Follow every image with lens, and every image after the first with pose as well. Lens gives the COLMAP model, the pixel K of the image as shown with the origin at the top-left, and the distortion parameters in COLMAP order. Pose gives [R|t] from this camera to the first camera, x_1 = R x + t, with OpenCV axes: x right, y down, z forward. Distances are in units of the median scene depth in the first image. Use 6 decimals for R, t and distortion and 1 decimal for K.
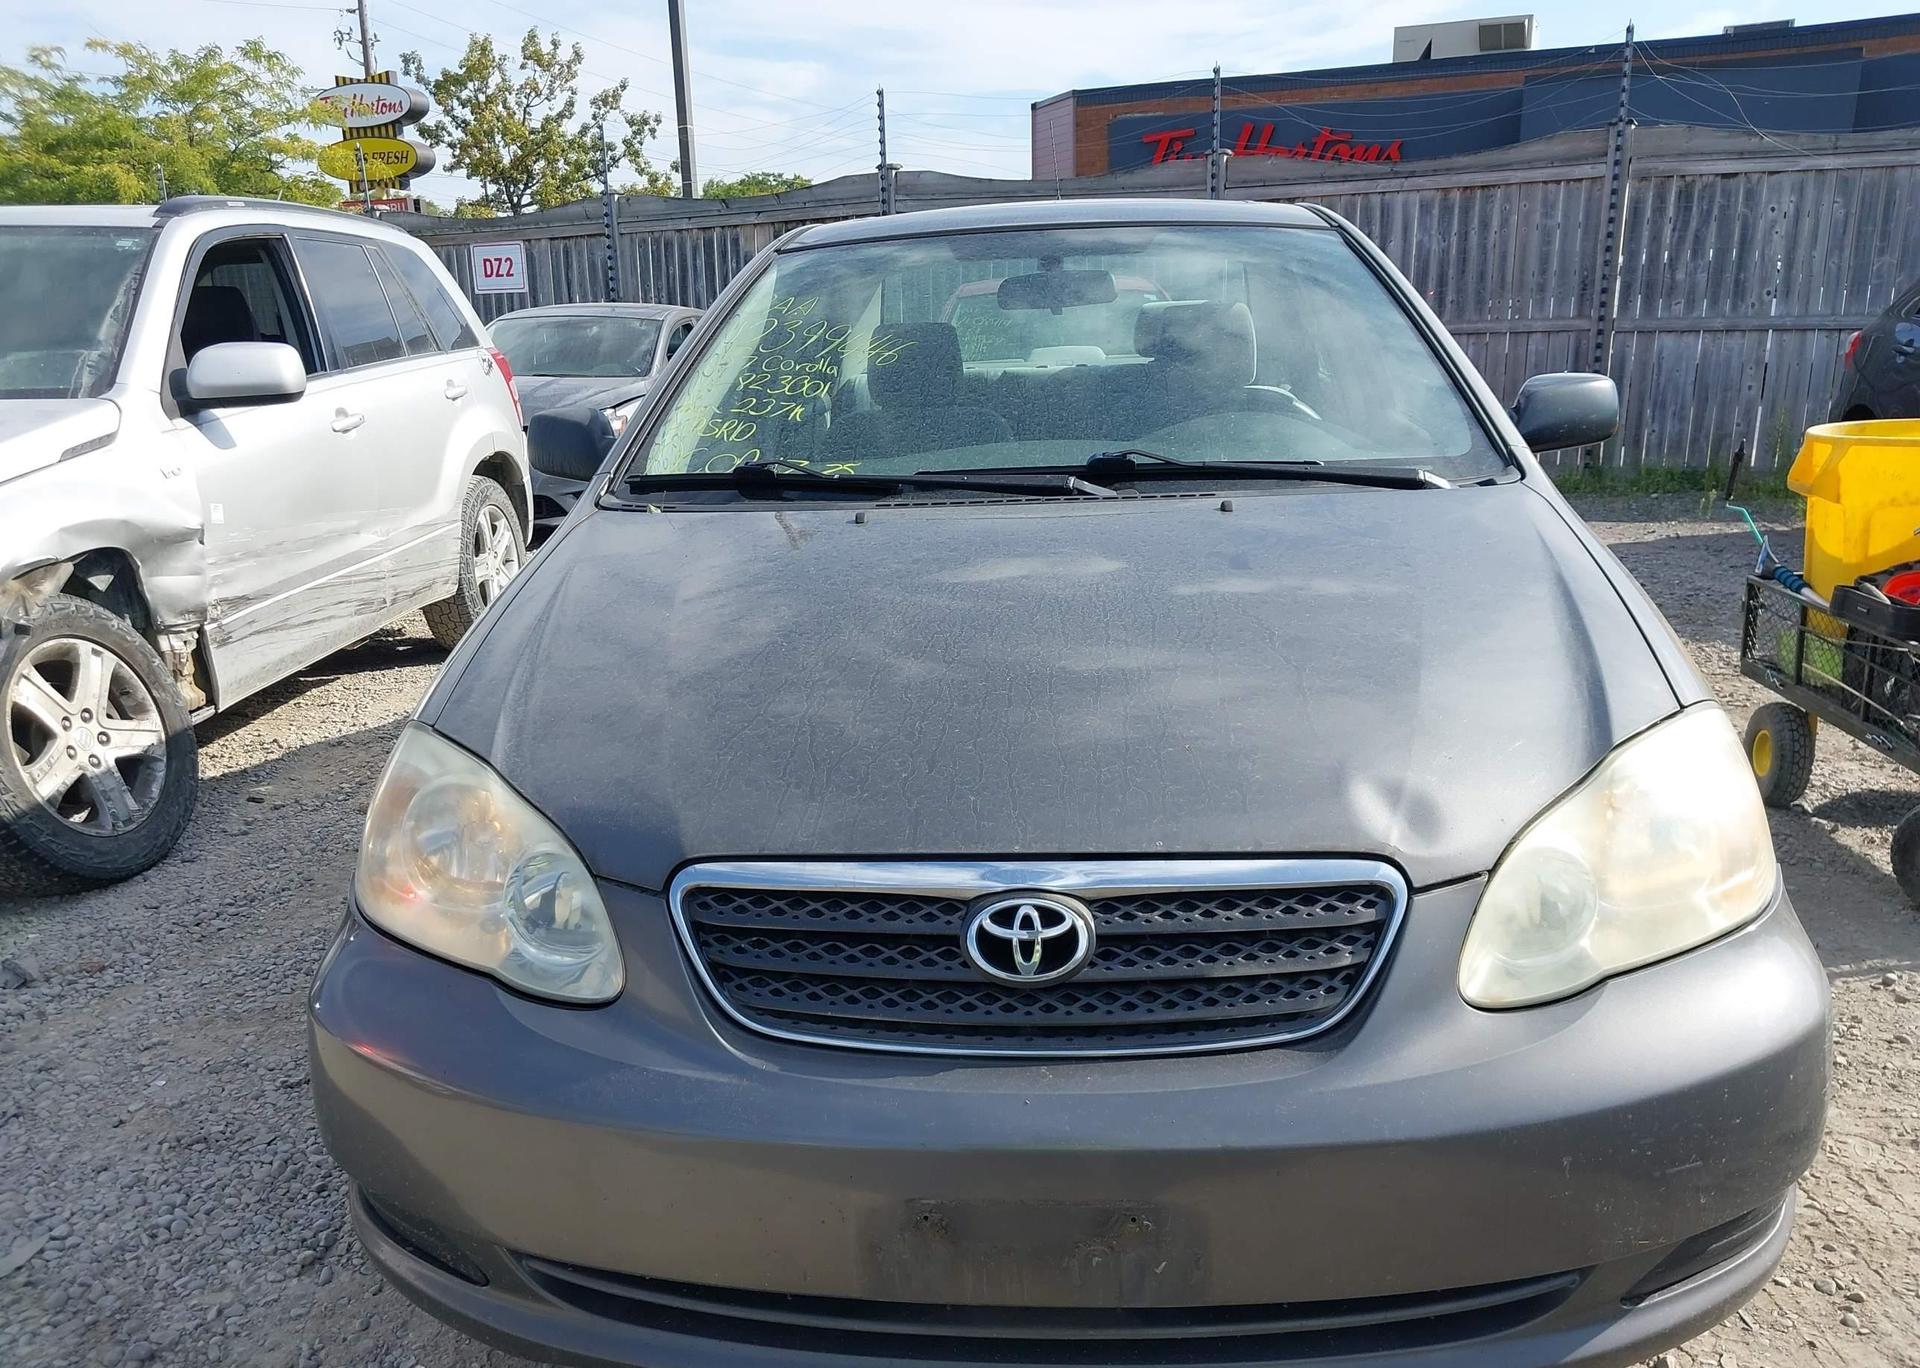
lens RADIAL K [[1545.9, 0, 962.4], [0, 1545.9, 686.9], [0, 0, 1]] dist [0.015823, -0.018904]
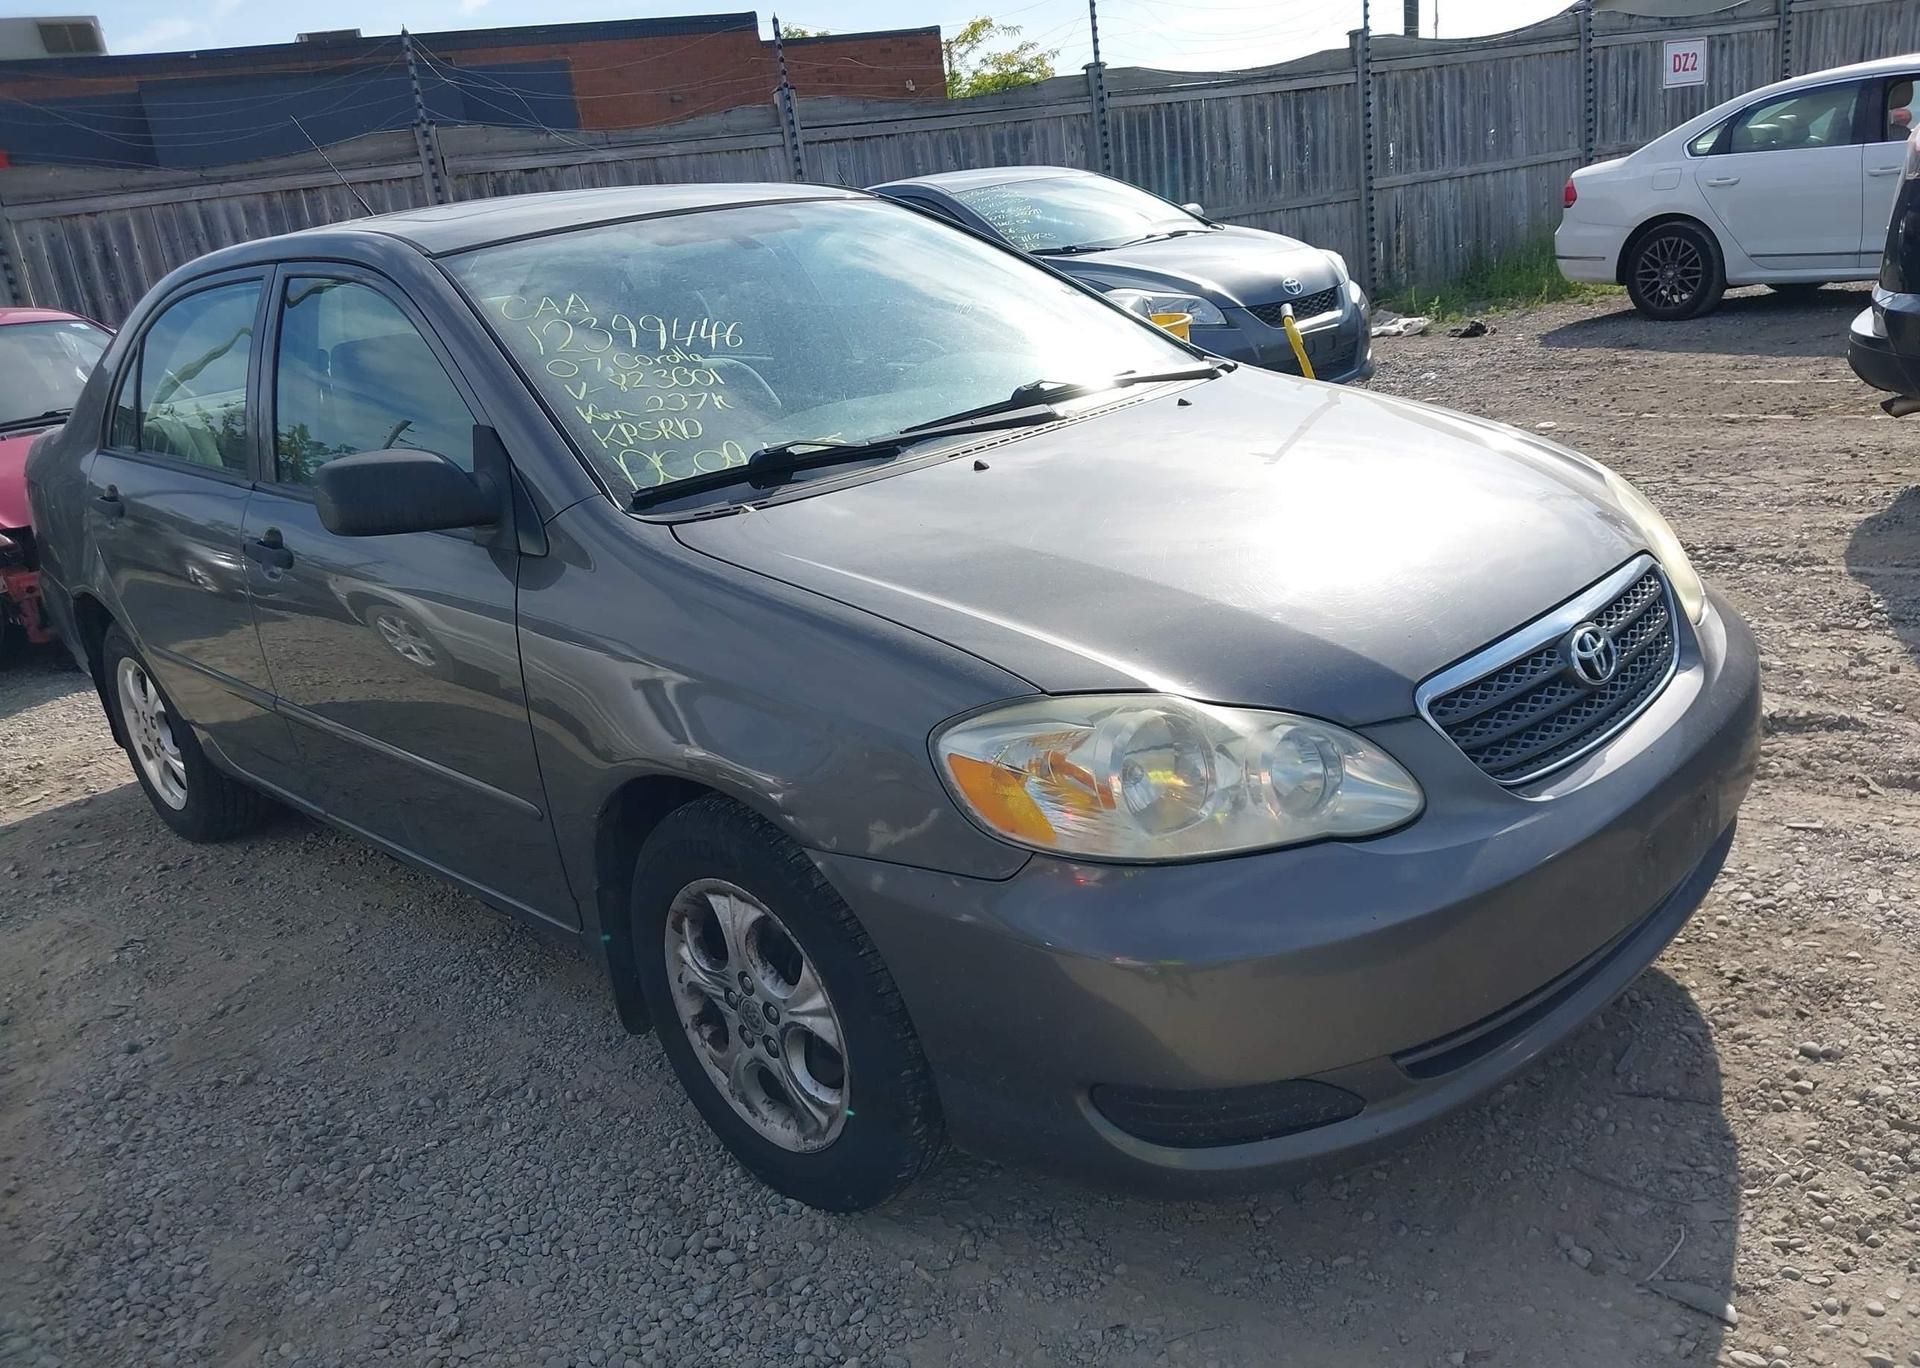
lens RADIAL K [[1545.9, 0, 970.7], [0, 1545.9, 686.2], [0, 0, 1]] dist [0.015823, -0.018904]
pose [[0.632453, -0.273824, 0.724585, -0.203374], [0.278043, 0.953345, 0.117584, -0.020460], [-0.722977, 0.127100, 0.679081, 0.066453]]
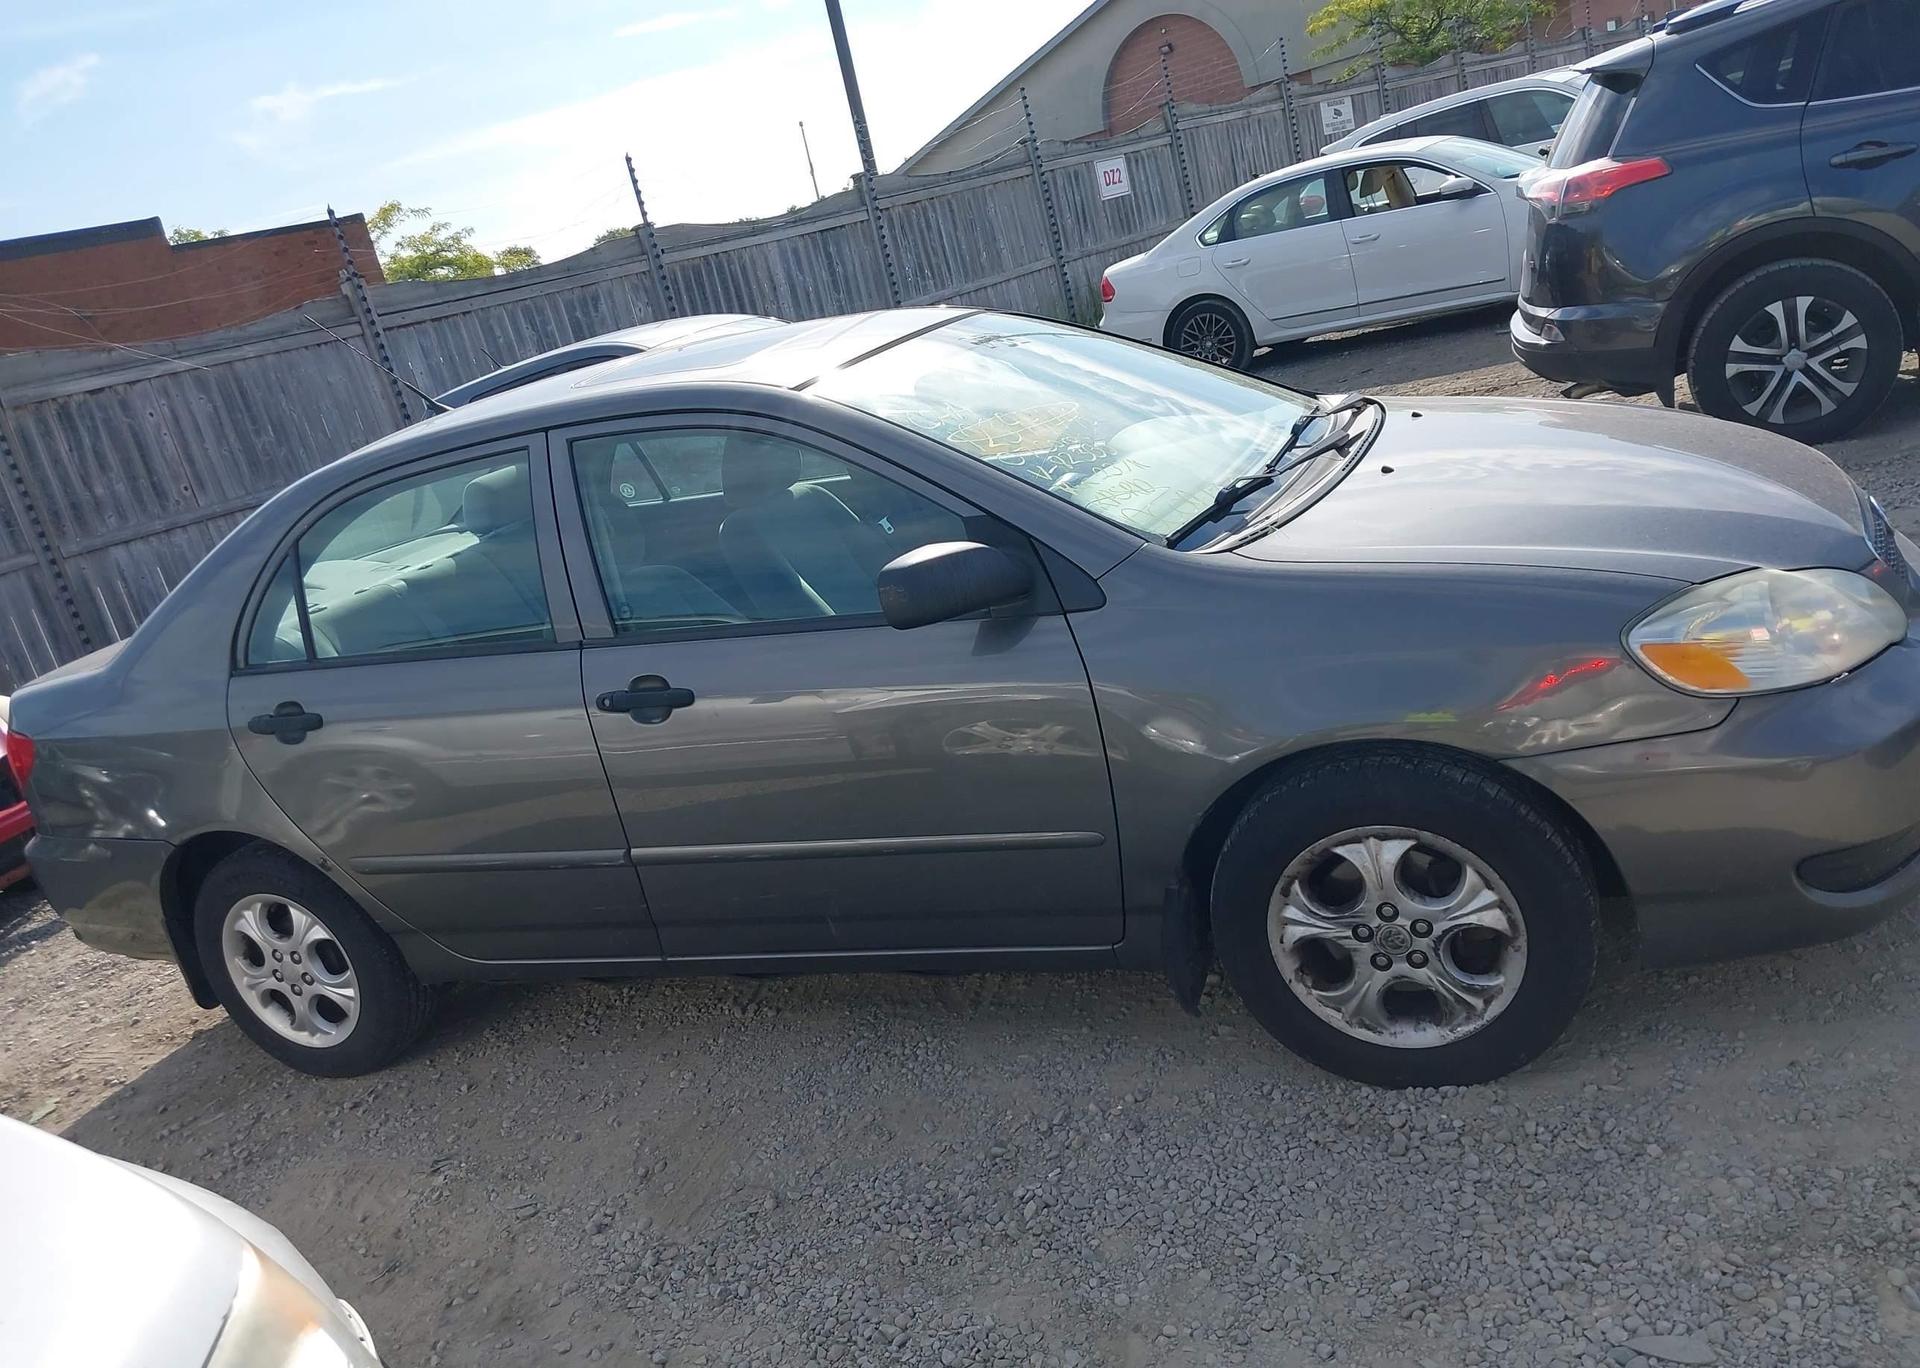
lens RADIAL K [[1545.9, 0, 954.7], [0, 1545.9, 688.5], [0, 0, 1]] dist [0.015823, -0.018904]
pose [[0.280177, -0.302163, 0.911152, -0.324156], [0.437346, 0.885117, 0.159046, -0.070533], [-0.854535, 0.353928, 0.380139, 0.195341]]
